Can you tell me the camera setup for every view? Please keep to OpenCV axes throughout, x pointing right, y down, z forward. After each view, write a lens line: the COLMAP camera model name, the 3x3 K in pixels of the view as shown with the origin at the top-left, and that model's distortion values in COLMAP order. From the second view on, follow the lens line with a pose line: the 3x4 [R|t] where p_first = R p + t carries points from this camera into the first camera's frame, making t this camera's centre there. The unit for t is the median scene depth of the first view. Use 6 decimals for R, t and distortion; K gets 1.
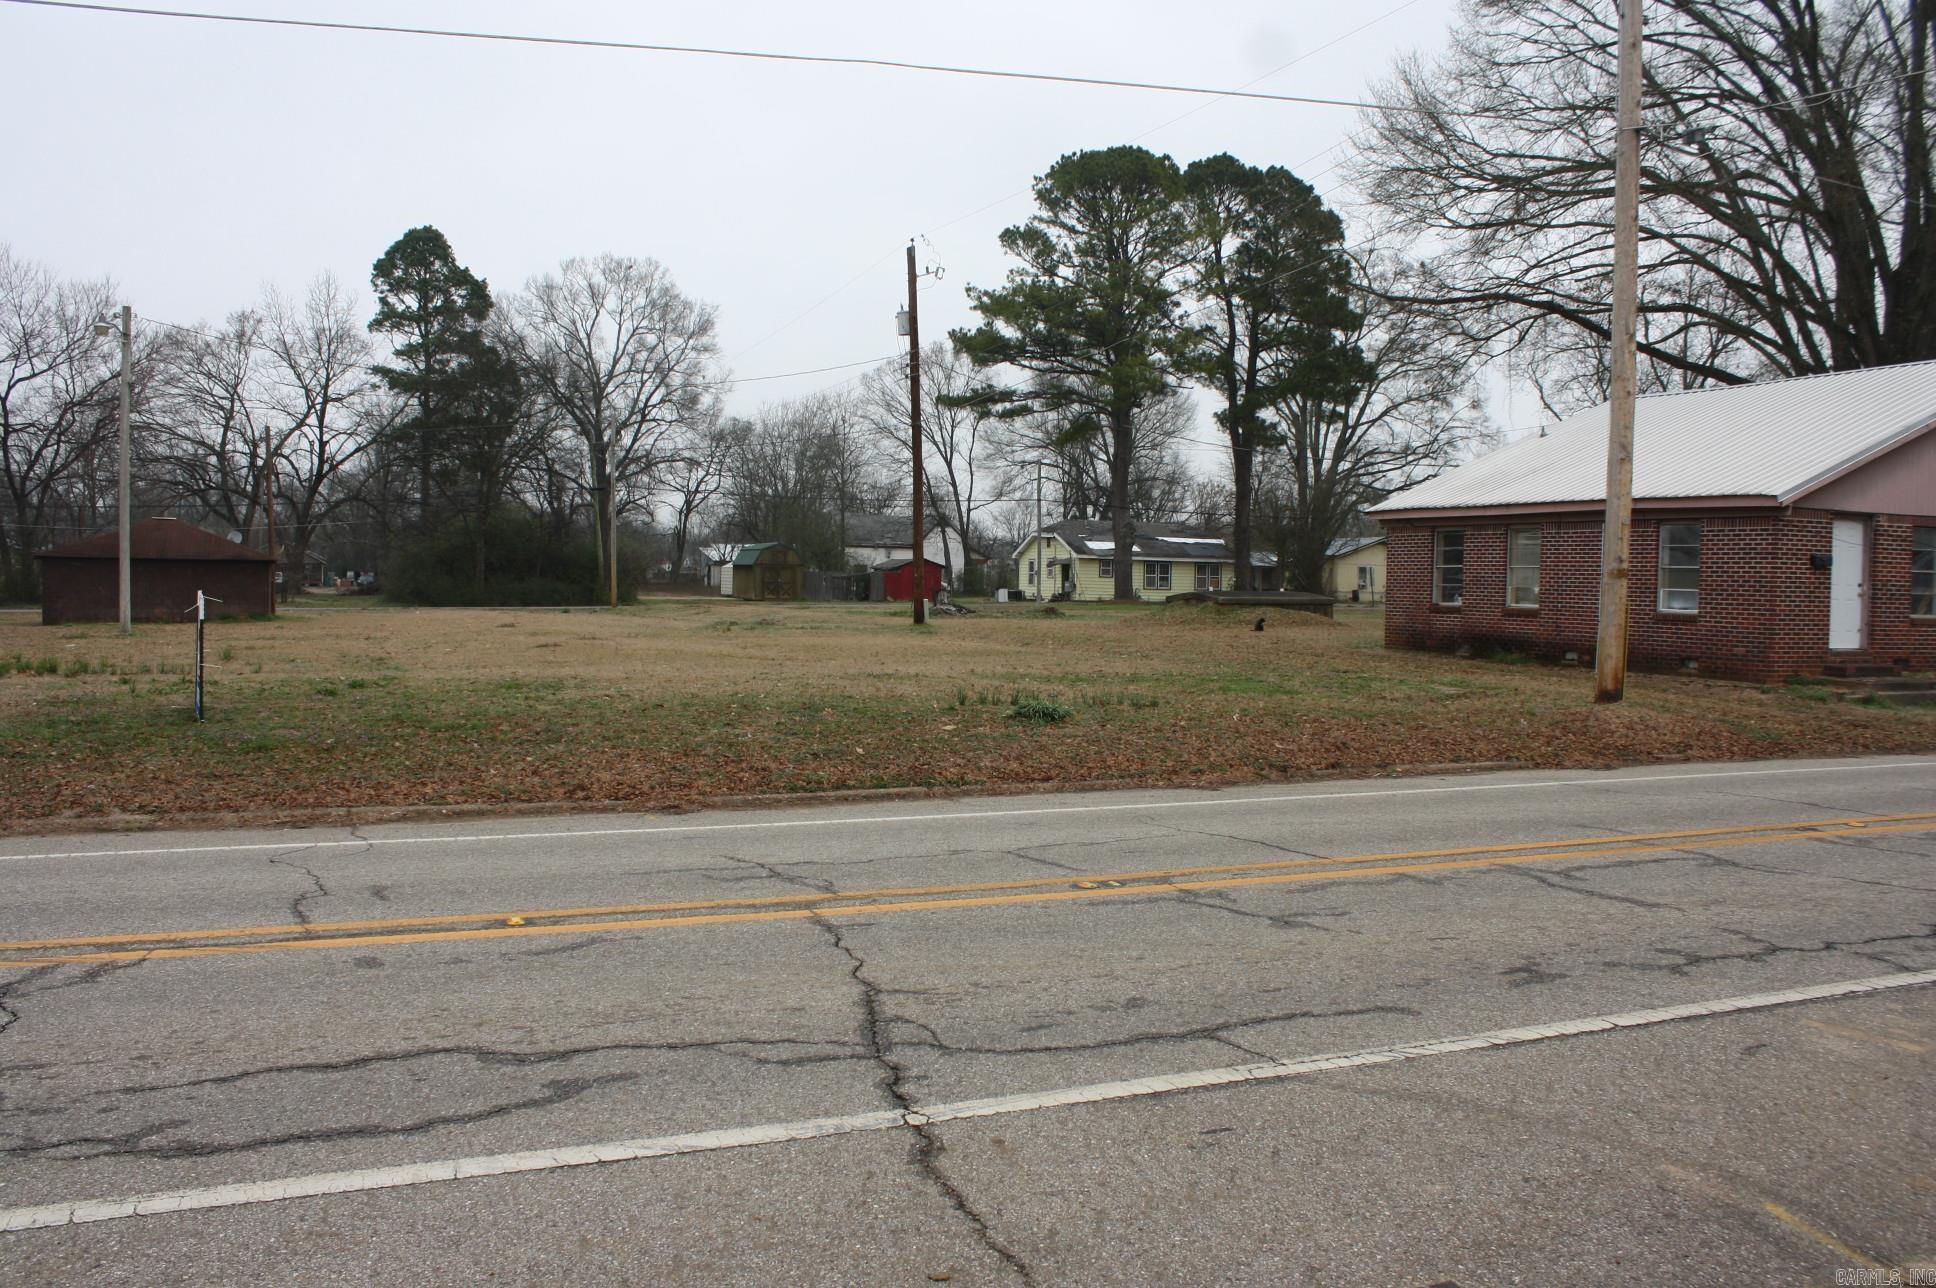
lens RADIAL K [[1723.0, 0, 951.3], [0, 1723.0, 648.9], [0, 0, 1]] dist [-0.175669, 0.176988]
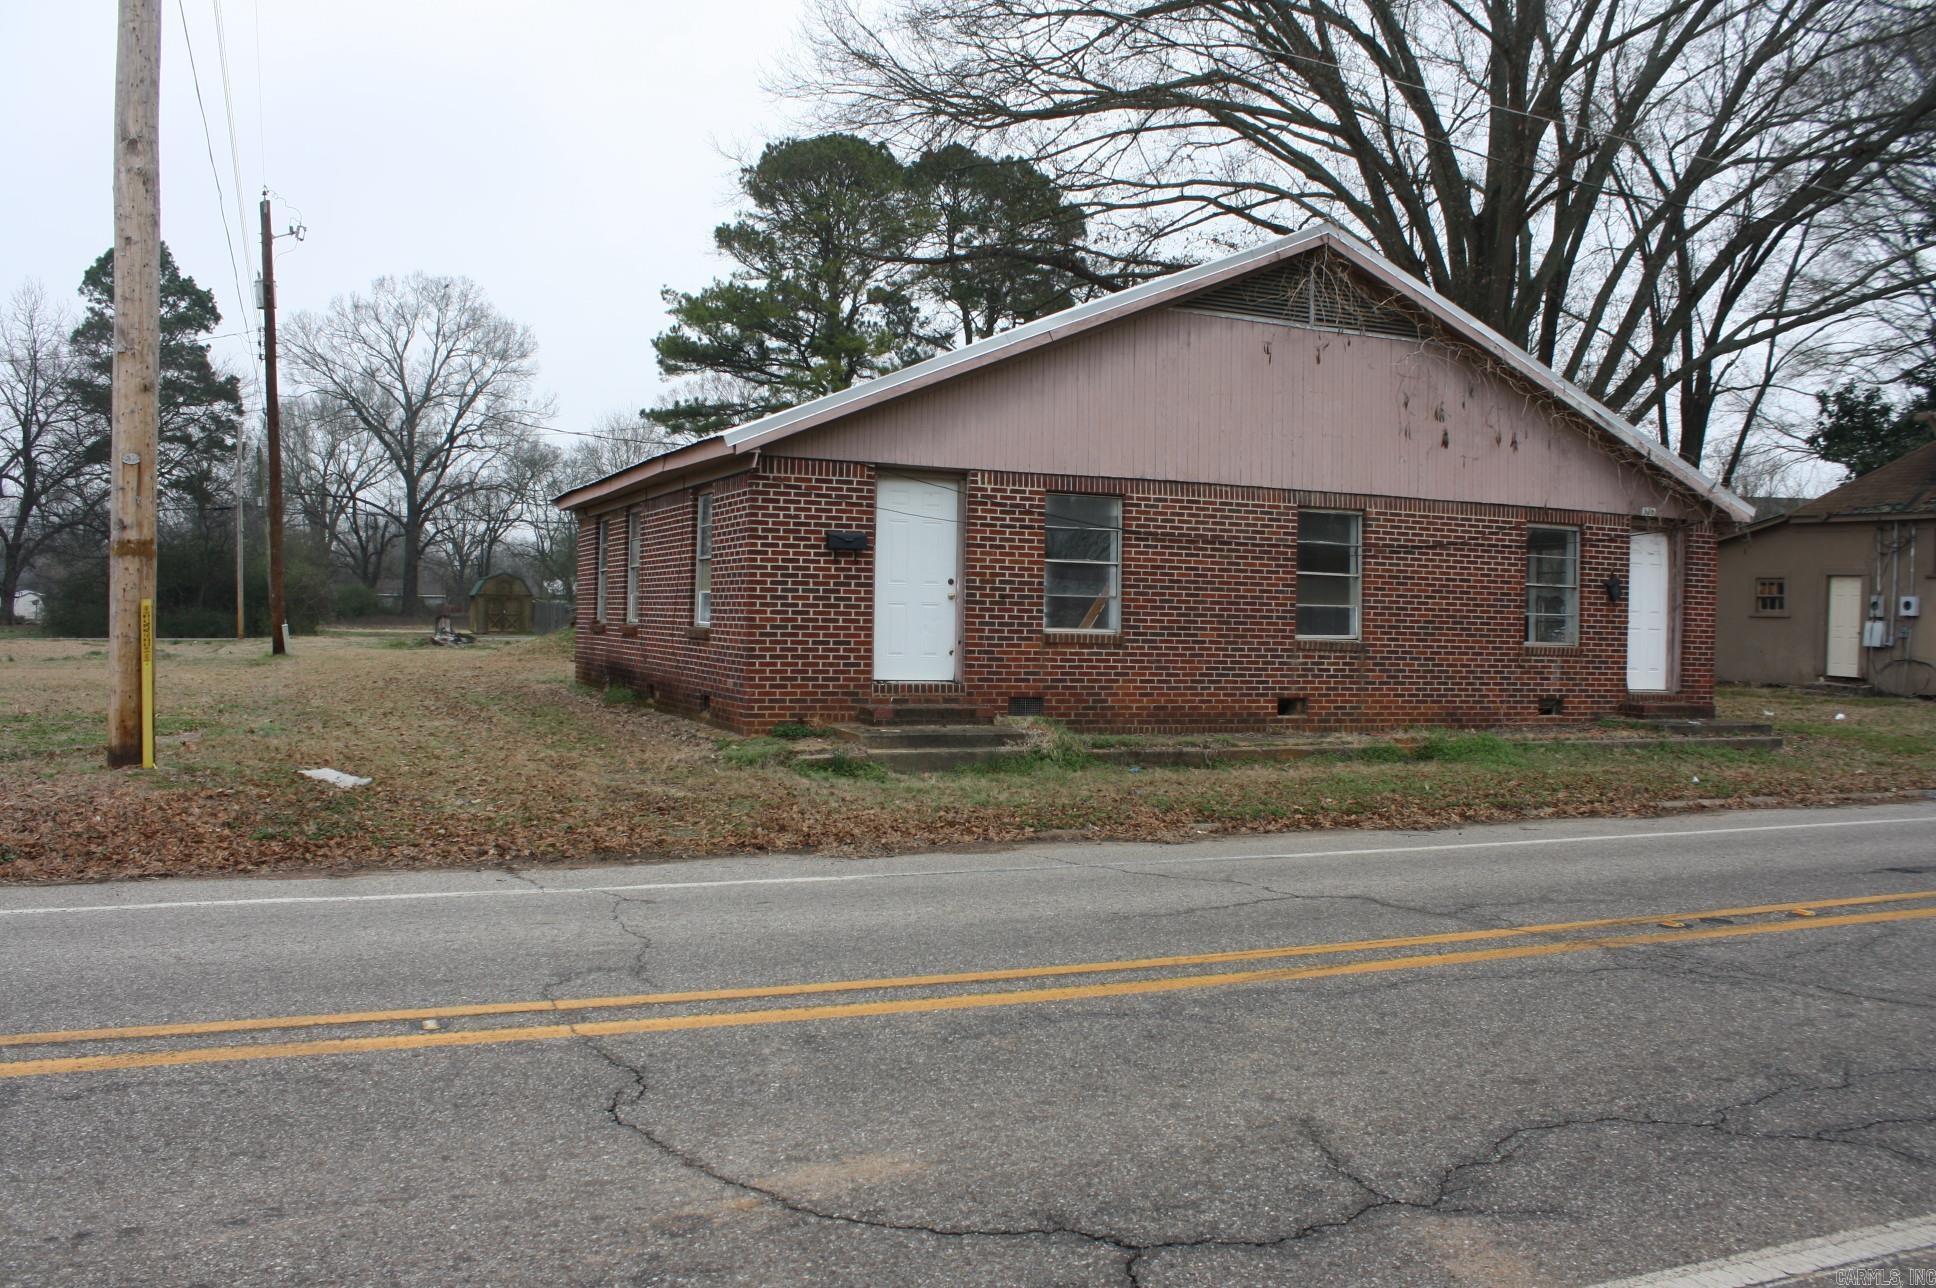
lens RADIAL K [[1723.0, 0, 951.3], [0, 1723.0, 648.9], [0, 0, 1]] dist [-0.175669, 0.176988]
pose [[0.999968, 0.002513, 0.007568, 0.156845], [-0.002333, 0.999717, -0.023676, 0.000957], [-0.007625, 0.023658, 0.999691, 0.096753]]
